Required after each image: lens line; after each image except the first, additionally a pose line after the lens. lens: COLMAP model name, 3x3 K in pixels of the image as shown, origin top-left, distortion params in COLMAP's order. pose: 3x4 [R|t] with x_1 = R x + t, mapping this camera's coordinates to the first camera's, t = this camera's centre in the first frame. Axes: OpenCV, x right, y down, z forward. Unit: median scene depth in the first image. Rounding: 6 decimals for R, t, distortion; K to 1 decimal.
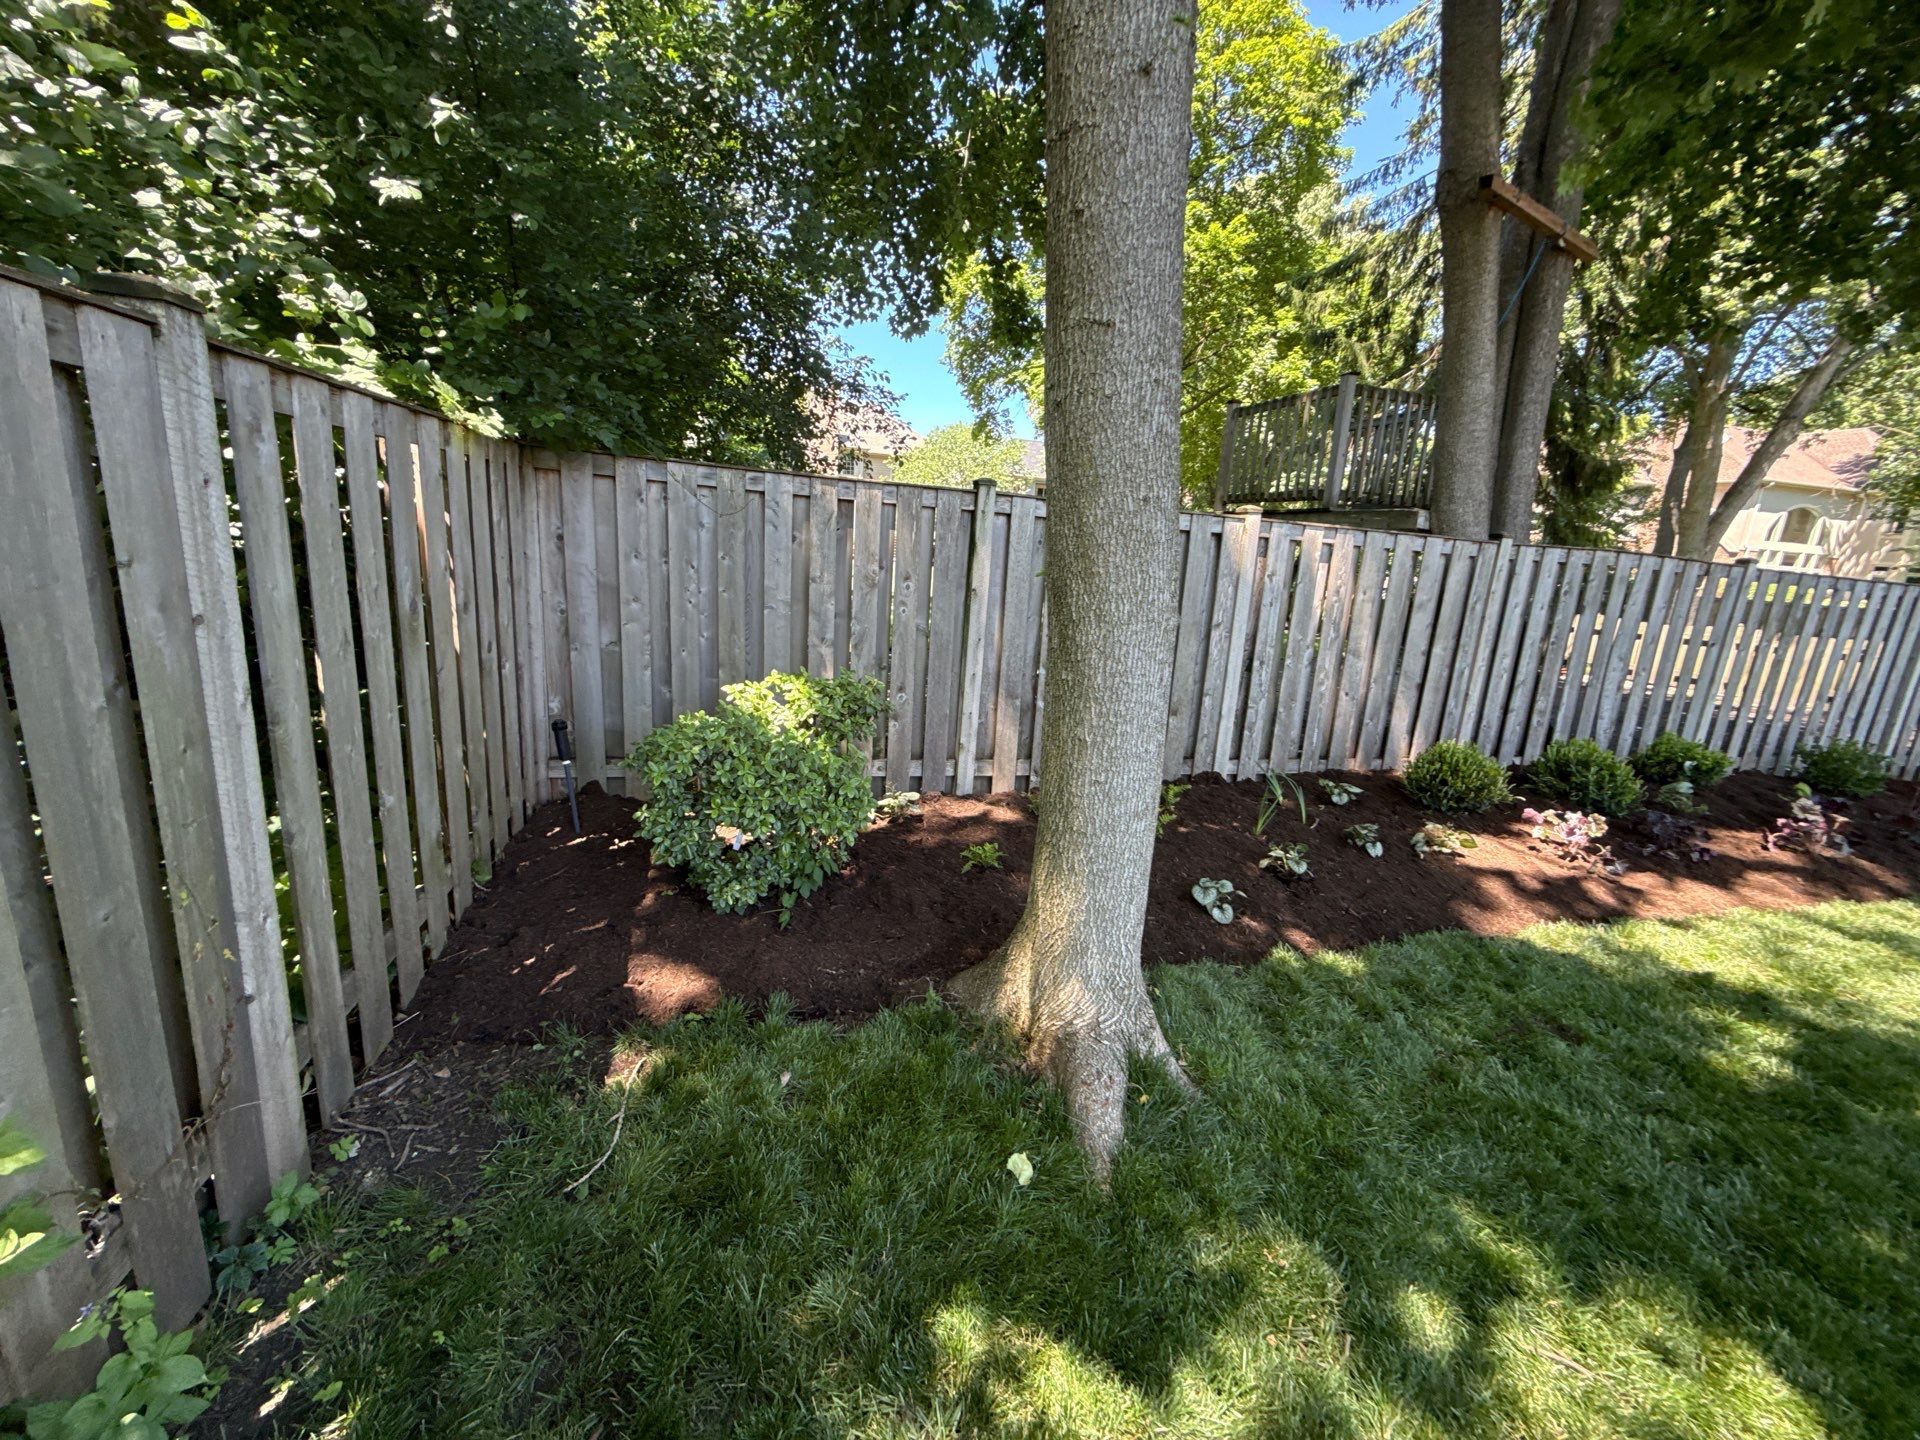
lens RADIAL K [[755.4, 0, 960.0], [0, 755.4, 720.0], [0, 0, 1]] dist [-0.001214, -0.000585]
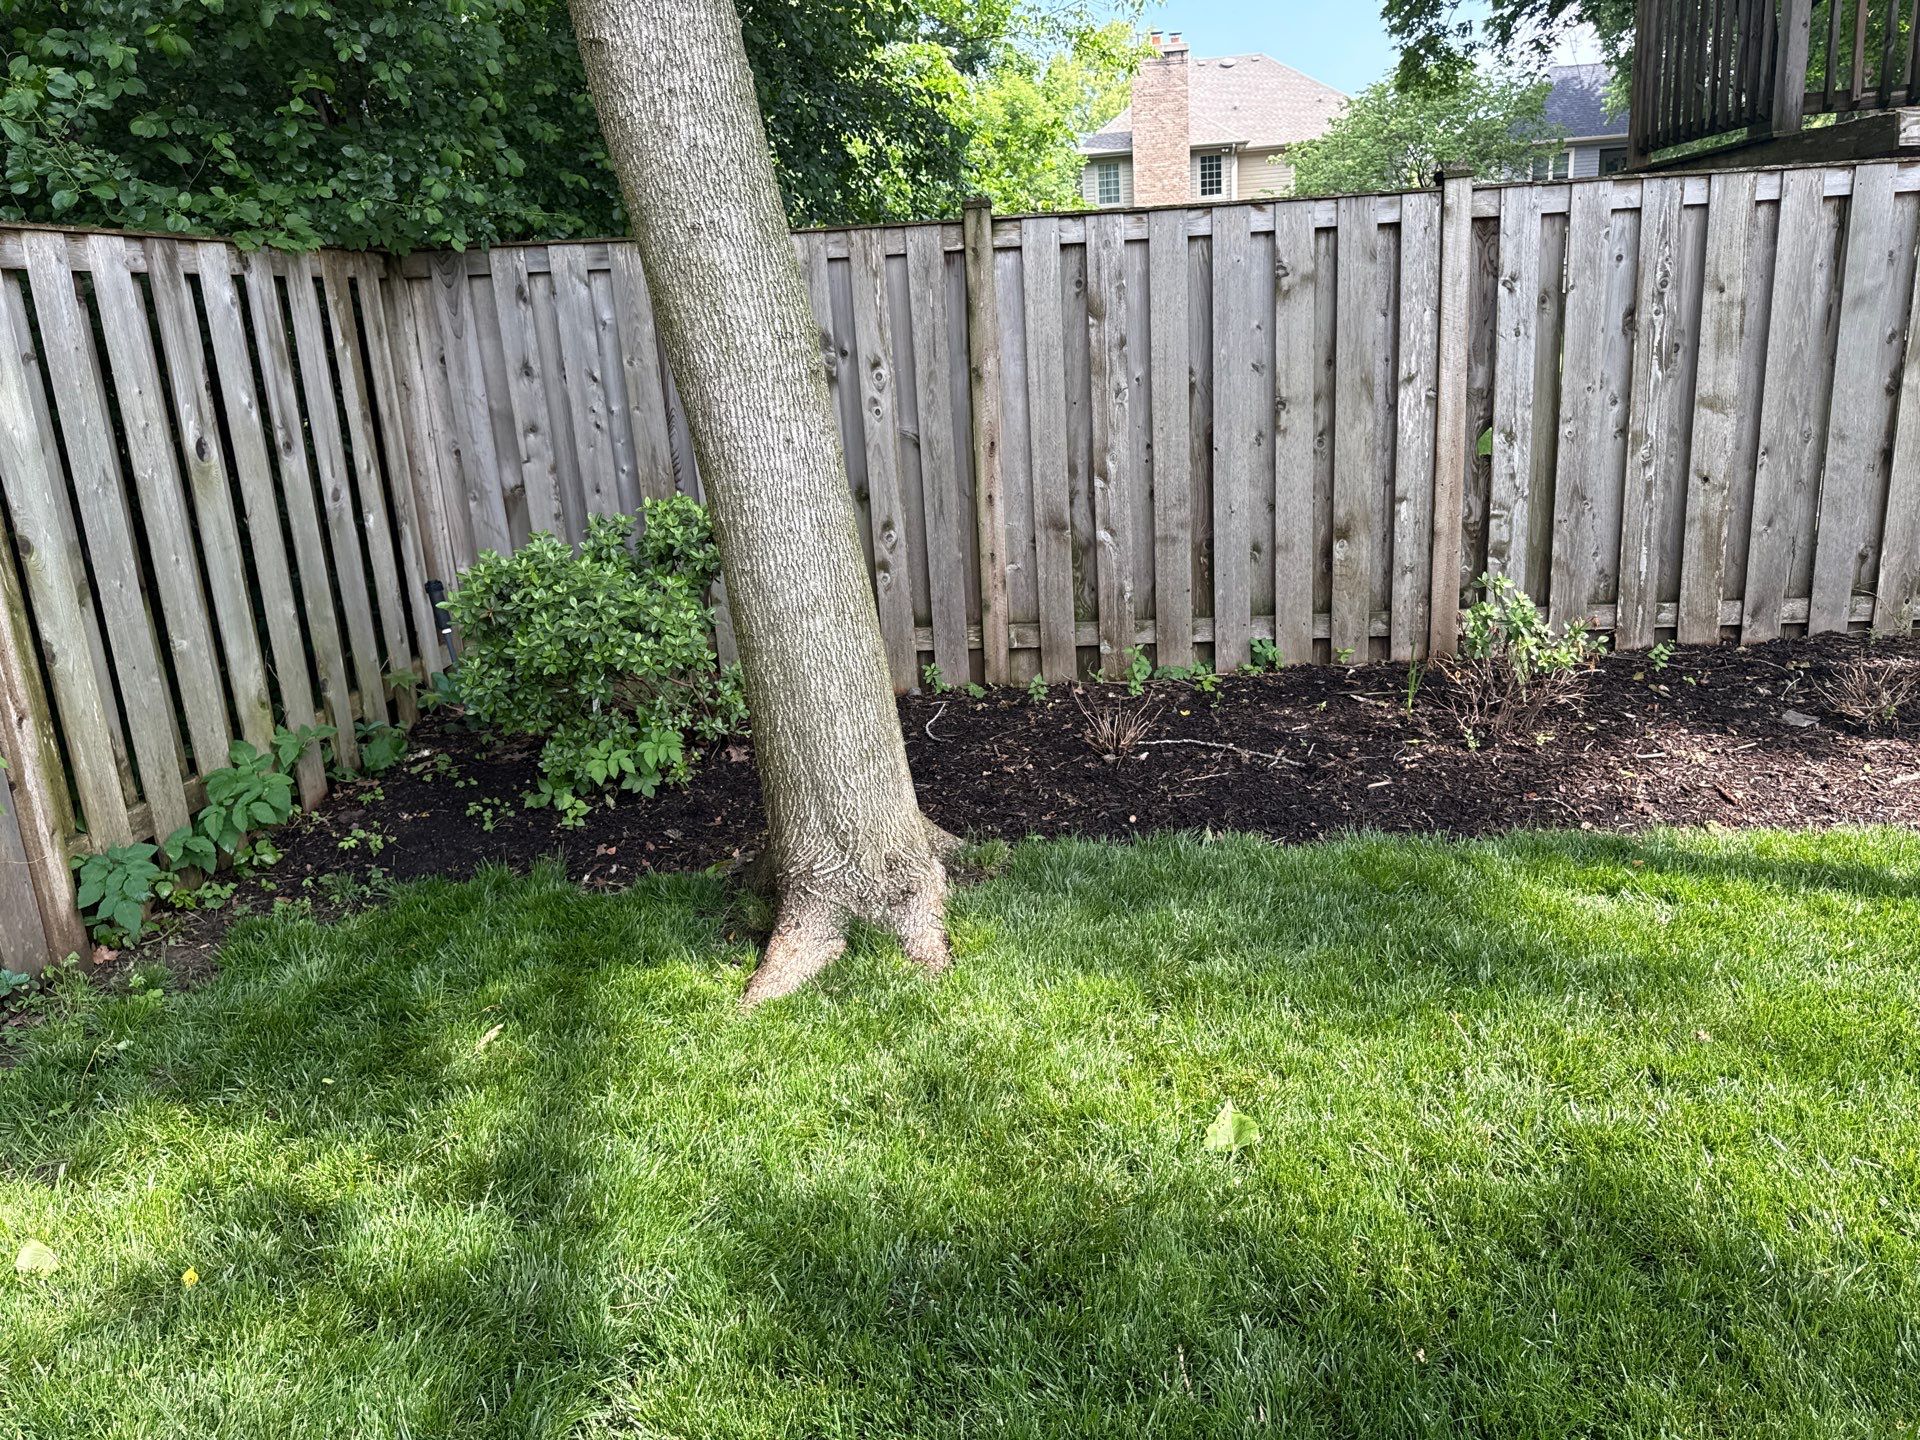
lens RADIAL K [[1352.9, 0, 959.9], [0, 1352.9, 709.7], [0, 0, 1]] dist [0.078590, -0.108779]
pose [[0.932116, -0.027649, -0.361103, 0.333674], [0.043241, 0.998445, 0.035170, 0.068159], [0.359570, -0.048397, 0.931862, -0.119823]]
